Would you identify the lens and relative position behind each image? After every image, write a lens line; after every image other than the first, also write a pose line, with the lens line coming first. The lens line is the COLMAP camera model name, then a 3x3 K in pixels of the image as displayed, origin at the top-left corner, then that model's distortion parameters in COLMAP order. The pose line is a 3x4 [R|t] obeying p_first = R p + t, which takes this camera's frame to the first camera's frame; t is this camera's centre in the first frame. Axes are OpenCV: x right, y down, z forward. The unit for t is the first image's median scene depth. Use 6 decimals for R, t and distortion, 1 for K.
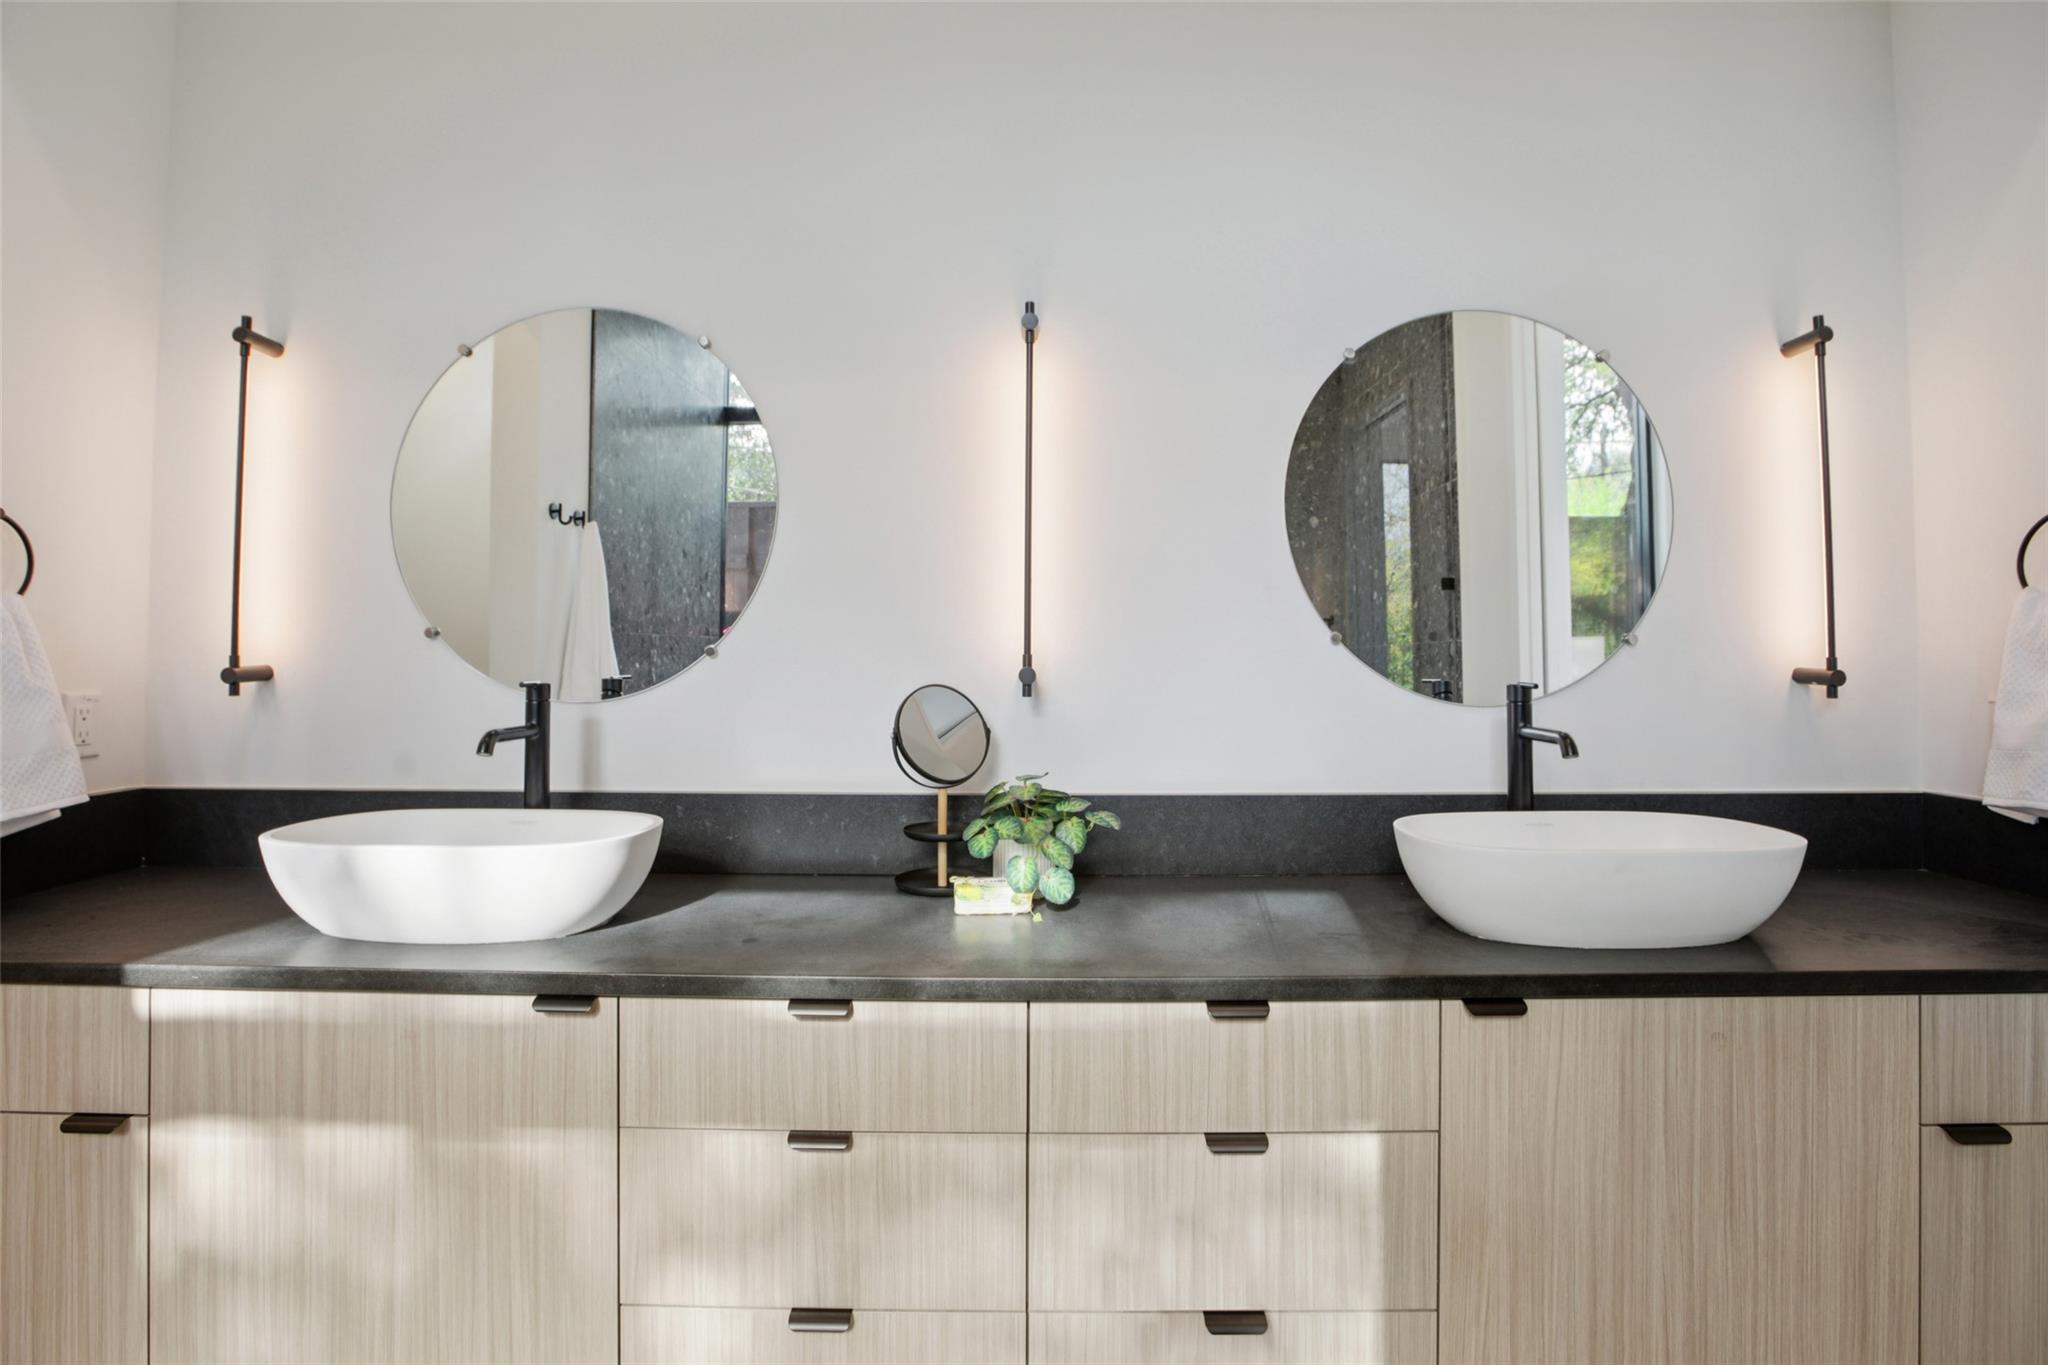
lens RADIAL K [[996.3, 0, 1018.9], [0, 996.3, 618.9], [0, 0, 1]] dist [-0.041918, 0.009668]
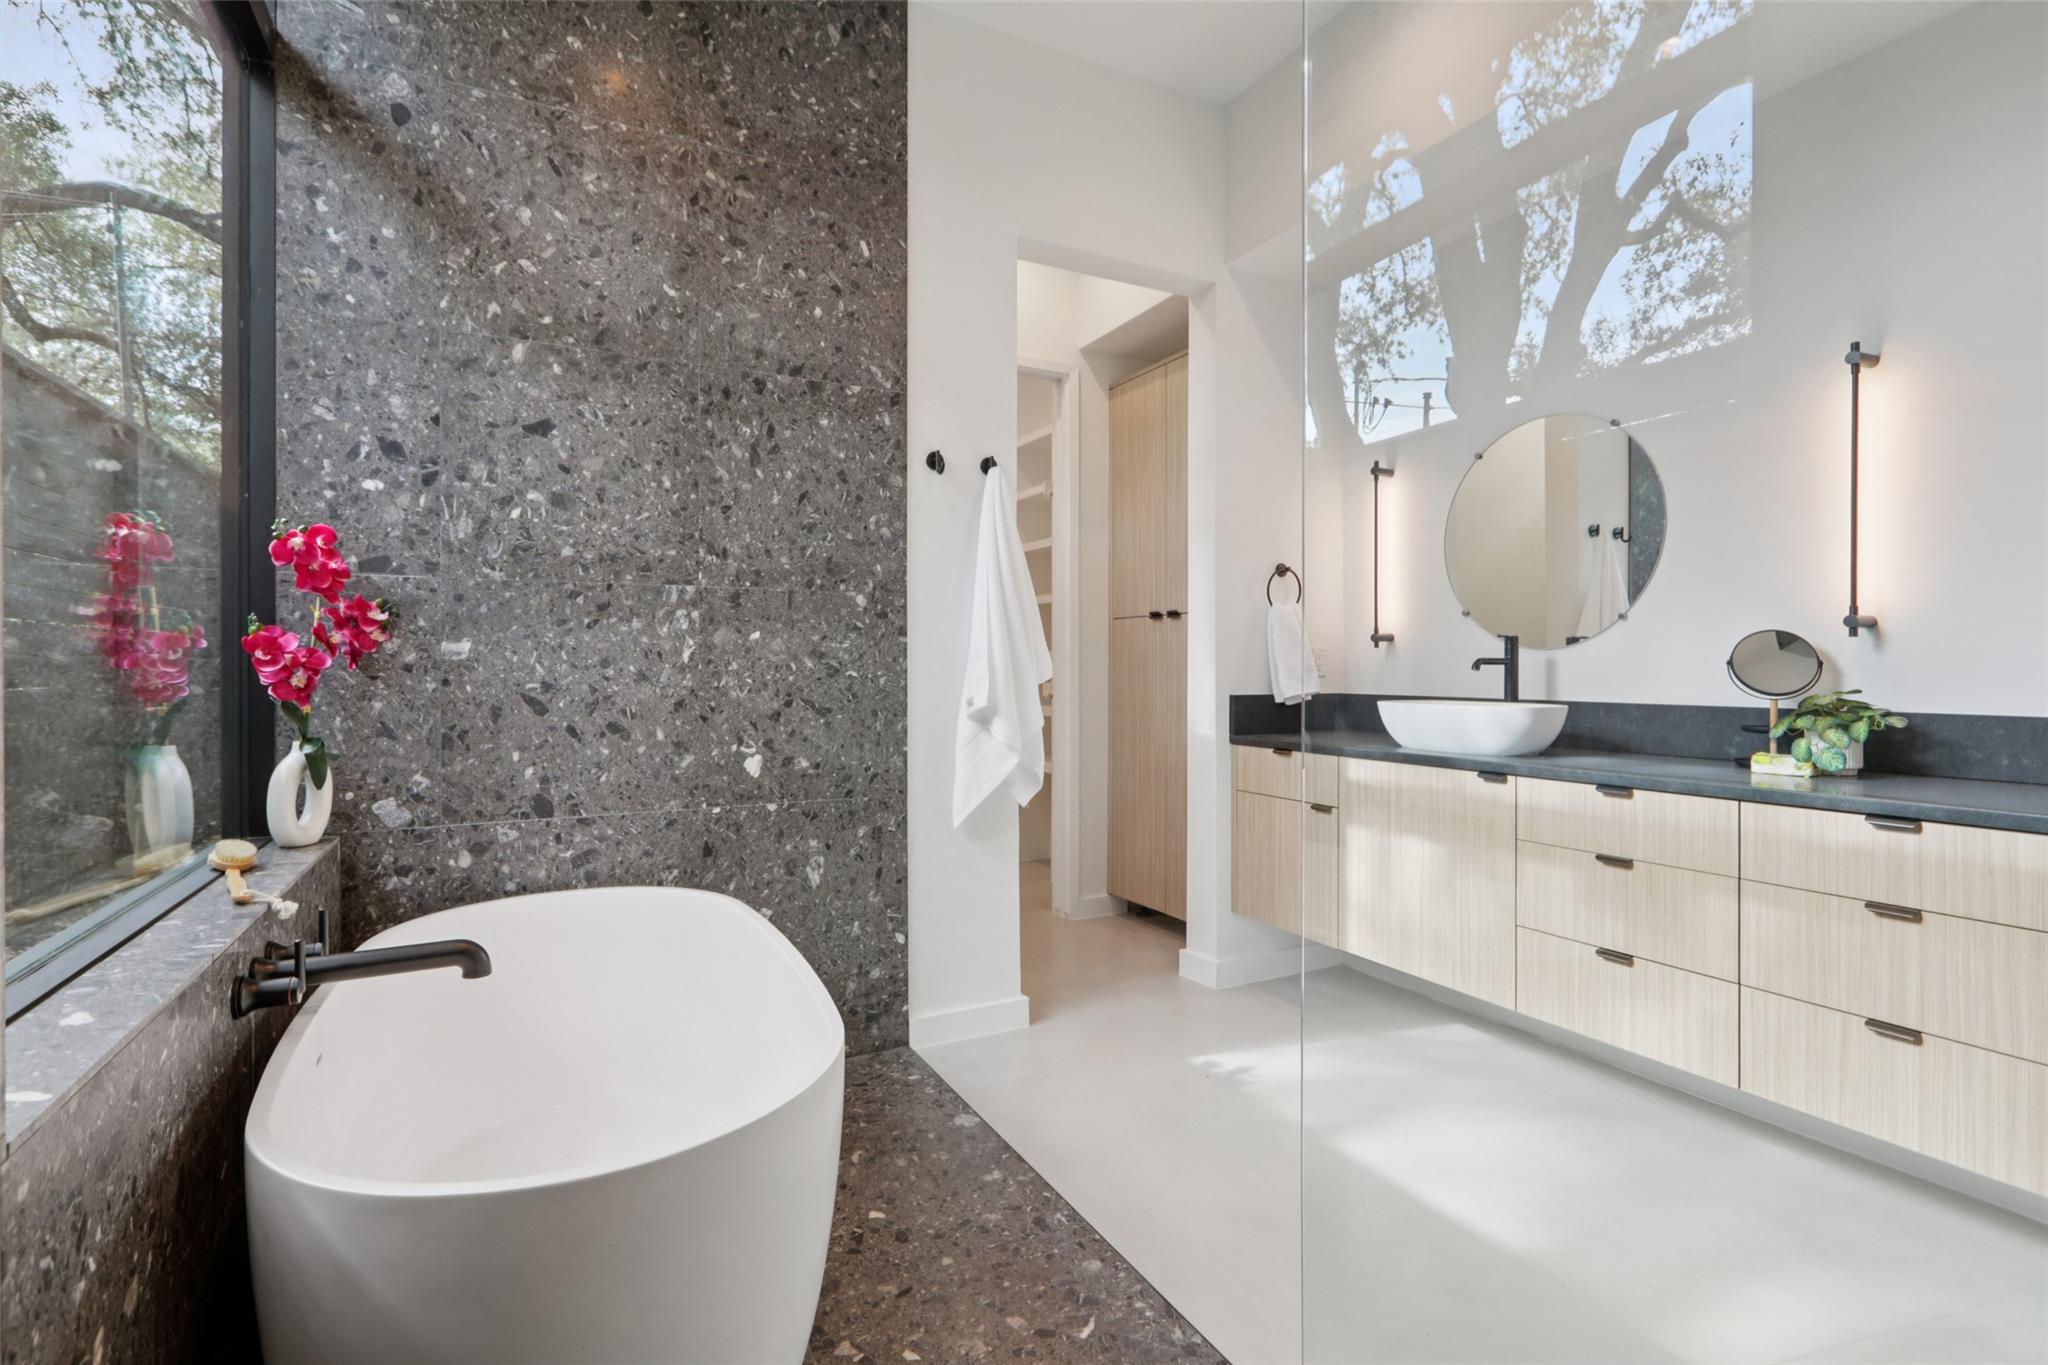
lens RADIAL K [[962.0, 0, 1022.4], [0, 962.0, 659.7], [0, 0, 1]] dist [-0.000060, 0.000201]
pose [[0.463354, -0.009627, -0.886121, 0.805705], [0.032137, 0.999466, 0.005947, 0.083941], [0.885591, -0.031233, 0.463415, -0.753730]]
